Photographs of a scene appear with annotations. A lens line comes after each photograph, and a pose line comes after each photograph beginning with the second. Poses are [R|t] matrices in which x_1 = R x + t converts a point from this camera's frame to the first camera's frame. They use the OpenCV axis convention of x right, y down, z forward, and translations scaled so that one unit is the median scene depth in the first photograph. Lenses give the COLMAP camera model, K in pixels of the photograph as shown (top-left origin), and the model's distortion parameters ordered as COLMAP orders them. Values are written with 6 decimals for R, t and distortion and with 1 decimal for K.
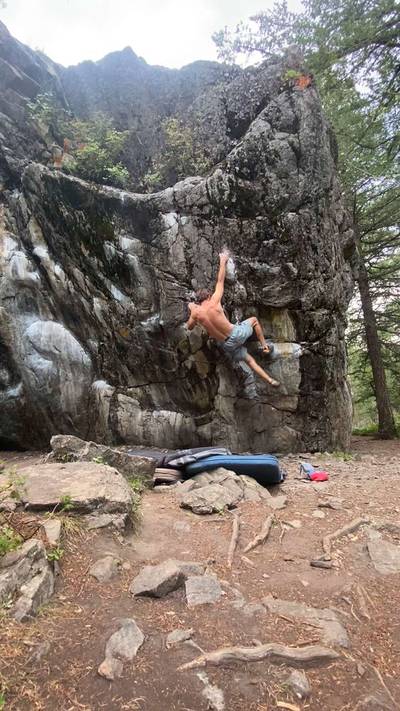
lens RADIAL K [[323.8, 0, 200.8], [0, 323.8, 354.9], [0, 0, 1]] dist [0.002577, -0.000563]
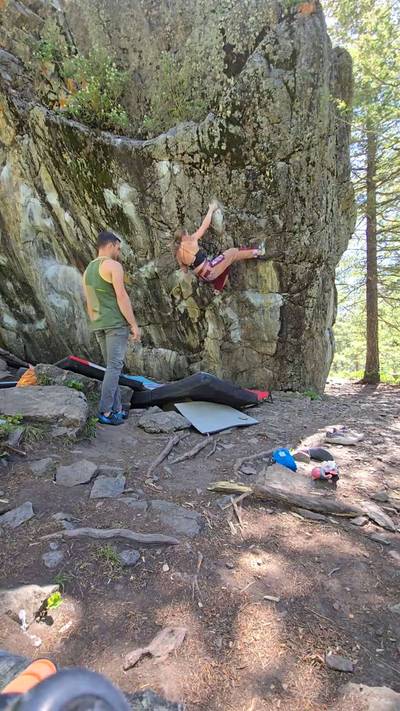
lens RADIAL K [[285.9, 0, 198.9], [0, 285.9, 353.4], [0, 0, 1]] dist [-0.000219, -0.000240]
pose [[0.995327, 0.059241, -0.076257, 0.120404], [-0.044097, 0.981399, 0.186845, -0.009668], [0.085908, -0.182609, 0.979425, 0.000828]]
